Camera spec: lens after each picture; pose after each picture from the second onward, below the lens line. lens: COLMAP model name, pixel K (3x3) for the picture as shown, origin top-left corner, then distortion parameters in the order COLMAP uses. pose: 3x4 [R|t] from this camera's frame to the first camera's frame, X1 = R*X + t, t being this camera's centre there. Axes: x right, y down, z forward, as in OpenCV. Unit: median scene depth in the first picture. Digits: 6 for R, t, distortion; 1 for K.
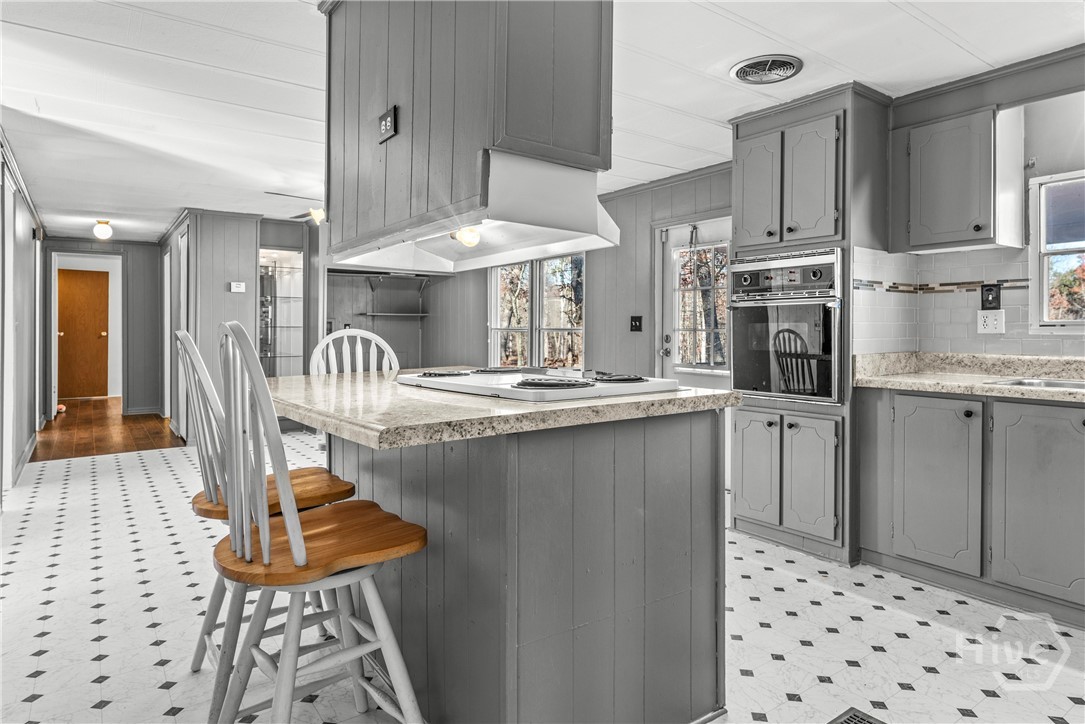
lens RADIAL K [[633.8, 0, 546.3], [0, 633.8, 340.6], [0, 0, 1]] dist [0.000157, 0.000609]
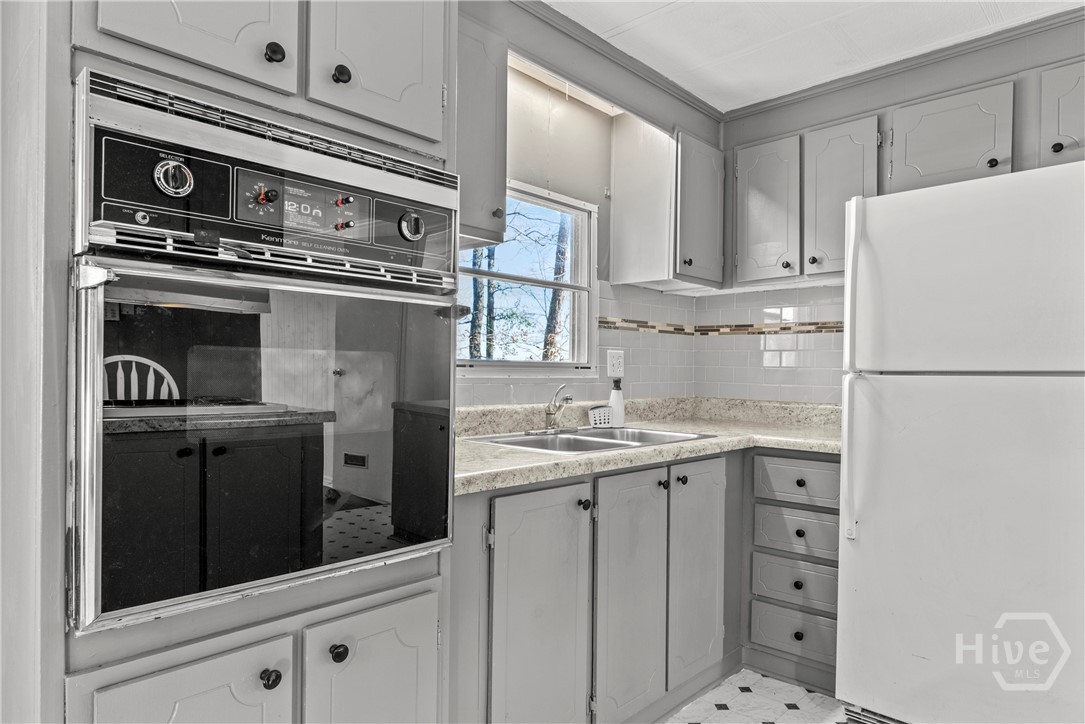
lens RADIAL K [[643.2, 0, 551.4], [0, 643.2, 371.2], [0, 0, 1]] dist [-0.003242, -0.000202]
pose [[-0.200321, -0.003023, 0.979726, 0.026966], [0.001006, 0.999994, 0.003291, -0.018182], [-0.979730, 0.001645, -0.200317, 0.979702]]
